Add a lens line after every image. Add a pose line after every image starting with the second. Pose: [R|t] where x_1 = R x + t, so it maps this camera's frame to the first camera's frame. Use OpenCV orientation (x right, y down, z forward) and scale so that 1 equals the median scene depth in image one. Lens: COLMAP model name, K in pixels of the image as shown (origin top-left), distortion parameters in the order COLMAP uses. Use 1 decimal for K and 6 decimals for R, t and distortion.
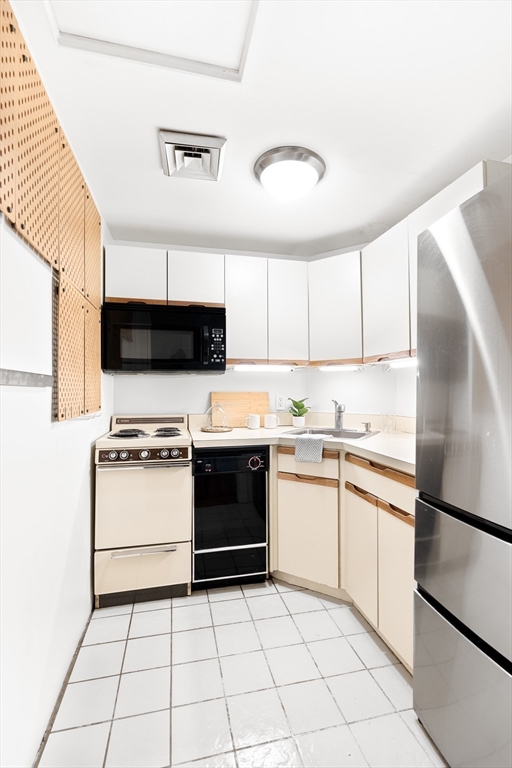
lens RADIAL K [[350.5, 0, 256.0], [0, 350.5, 384.0], [0, 0, 1]] dist [-0.005136, -0.000204]
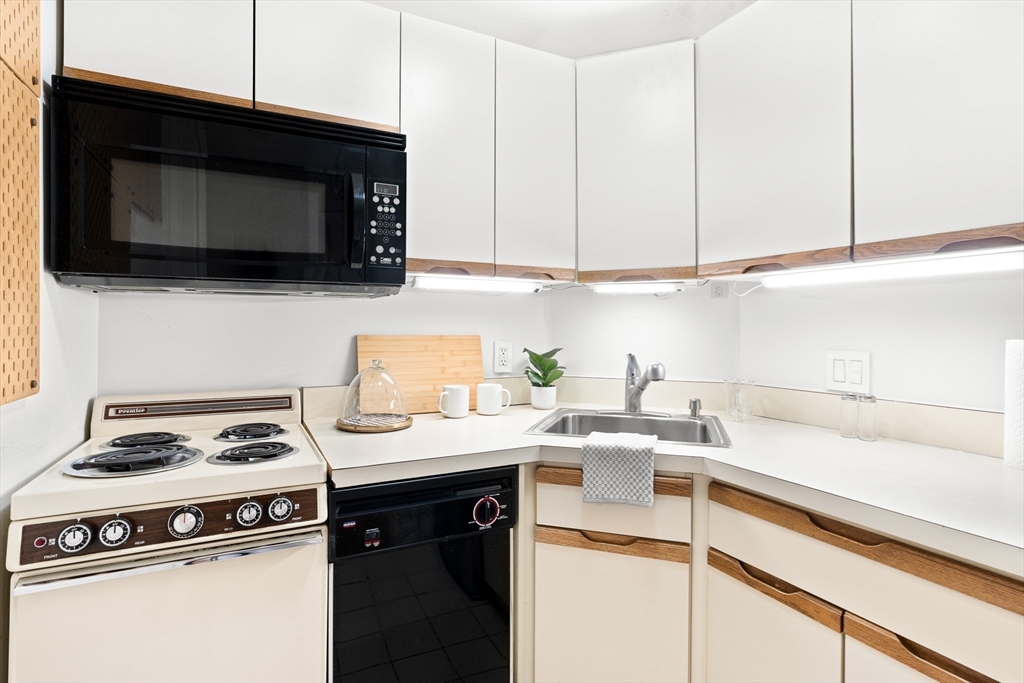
lens RADIAL K [[525.7, 0, 511.2], [0, 525.7, 324.4], [0, 0, 1]] dist [-0.001907, 0.000252]
pose [[0.972010, 0.007134, 0.234829, -0.113184], [-0.009880, 0.999896, 0.010520, -0.000067], [-0.234730, -0.012545, 0.971980, 0.372317]]
